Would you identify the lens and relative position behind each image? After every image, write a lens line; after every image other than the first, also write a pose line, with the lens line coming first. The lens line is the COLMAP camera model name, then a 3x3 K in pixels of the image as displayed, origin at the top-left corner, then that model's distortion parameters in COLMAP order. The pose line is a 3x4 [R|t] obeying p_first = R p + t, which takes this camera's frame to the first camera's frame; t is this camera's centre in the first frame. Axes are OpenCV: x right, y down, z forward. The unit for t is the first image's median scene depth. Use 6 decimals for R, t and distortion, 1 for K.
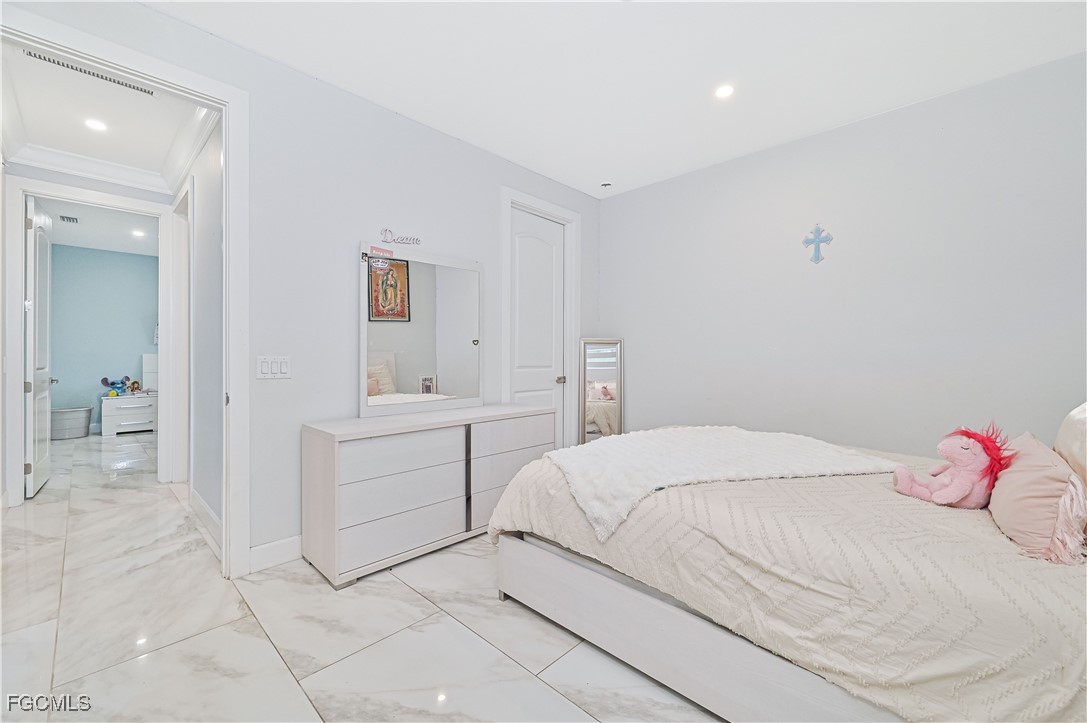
lens RADIAL K [[434.2, 0, 537.6], [0, 434.2, 354.5], [0, 0, 1]] dist [-0.001395, -0.000057]
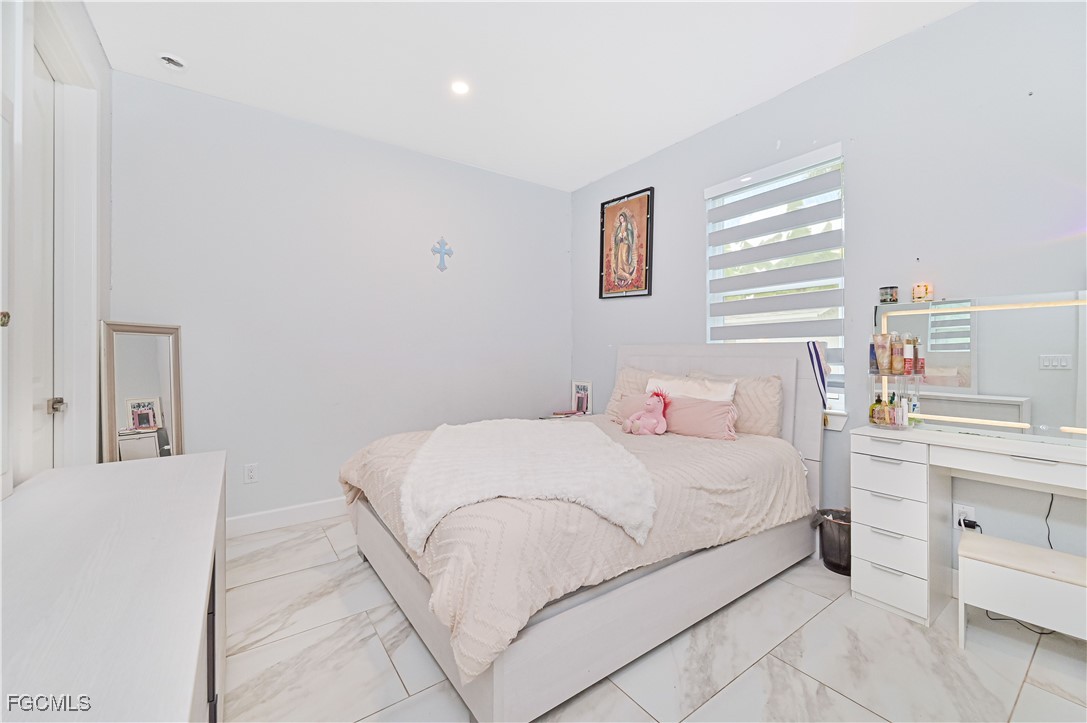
lens RADIAL K [[434.2, 0, 543.3], [0, 434.2, 354.5], [0, 0, 1]] dist [-0.001395, -0.000057]
pose [[0.178701, -0.008989, 0.983862, -0.956140], [0.004669, 0.999955, 0.008288, -0.001512], [-0.983892, 0.003113, 0.178735, 1.193481]]
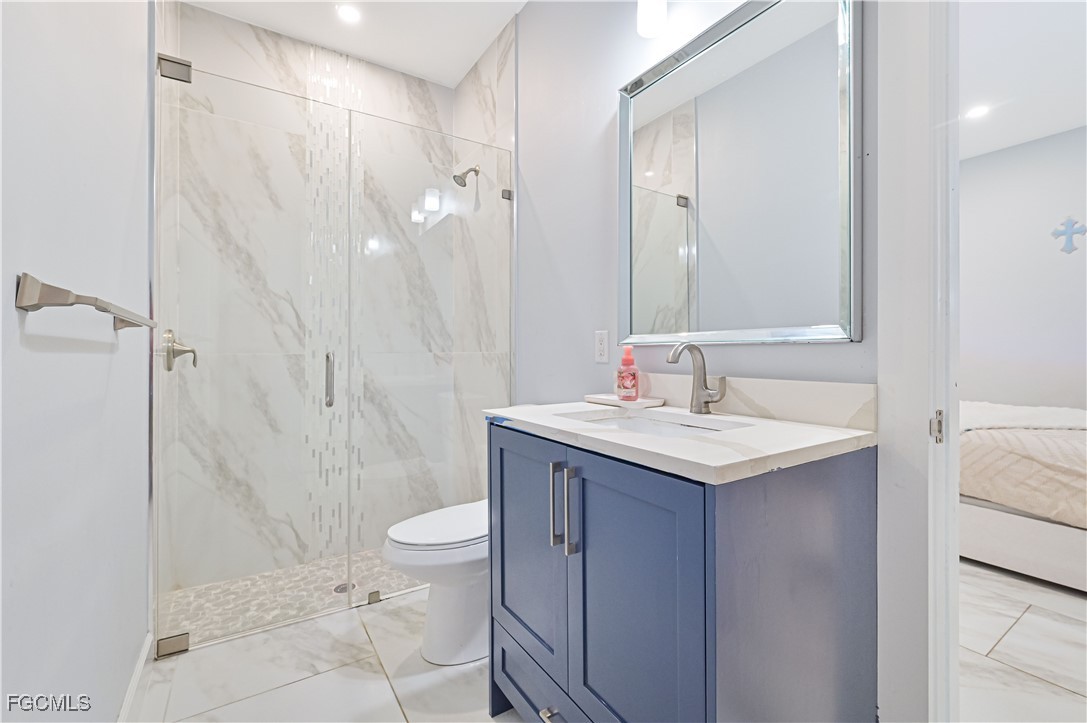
lens RADIAL K [[454.5, 0, 544.5], [0, 454.5, 355.3], [0, 0, 1]] dist [0.002083, -0.000469]
pose [[0.977393, 0.000678, -0.211432, -0.825528], [0.000458, 0.999986, 0.005321, 0.069901], [0.211432, -0.005298, 0.977378, -0.794205]]
